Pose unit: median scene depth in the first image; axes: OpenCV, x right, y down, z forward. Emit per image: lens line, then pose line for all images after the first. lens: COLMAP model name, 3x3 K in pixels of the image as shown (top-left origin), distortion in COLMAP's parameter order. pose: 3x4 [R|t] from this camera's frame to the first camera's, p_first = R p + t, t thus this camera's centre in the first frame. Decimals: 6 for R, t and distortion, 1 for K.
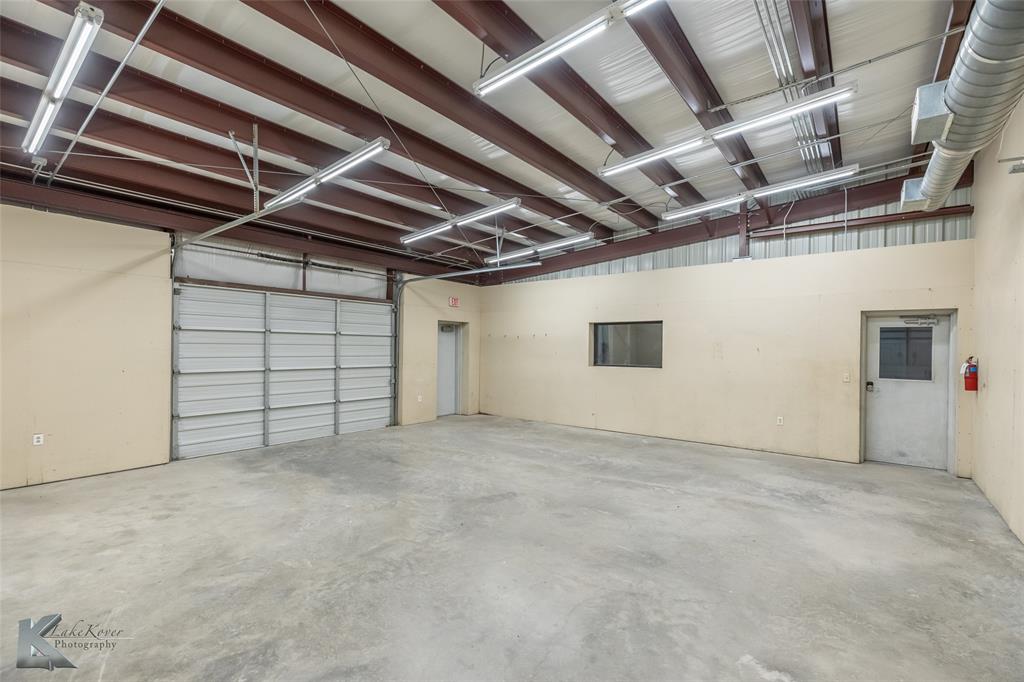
lens RADIAL K [[467.9, 0, 509.8], [0, 467.9, 348.7], [0, 0, 1]] dist [0.001848, 0.000698]
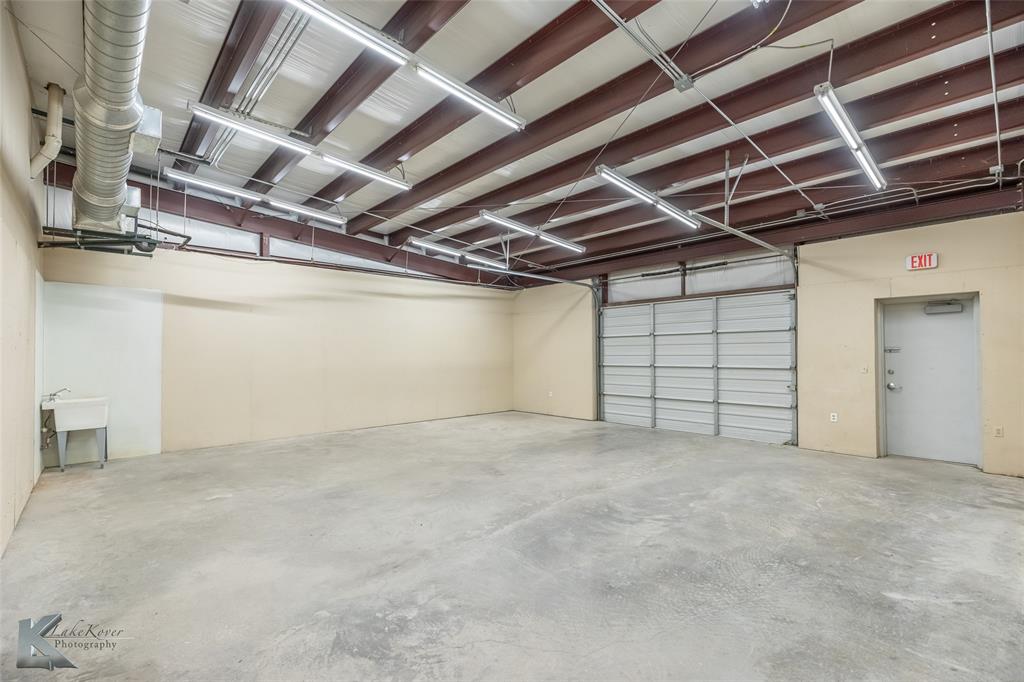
lens RADIAL K [[467.9, 0, 510.1], [0, 467.9, 343.0], [0, 0, 1]] dist [0.001848, 0.000698]
pose [[-0.192404, -0.033541, -0.980742, 1.004609], [0.002618, 0.999395, -0.034692, 0.035762], [0.981312, -0.009242, -0.192200, 1.140361]]
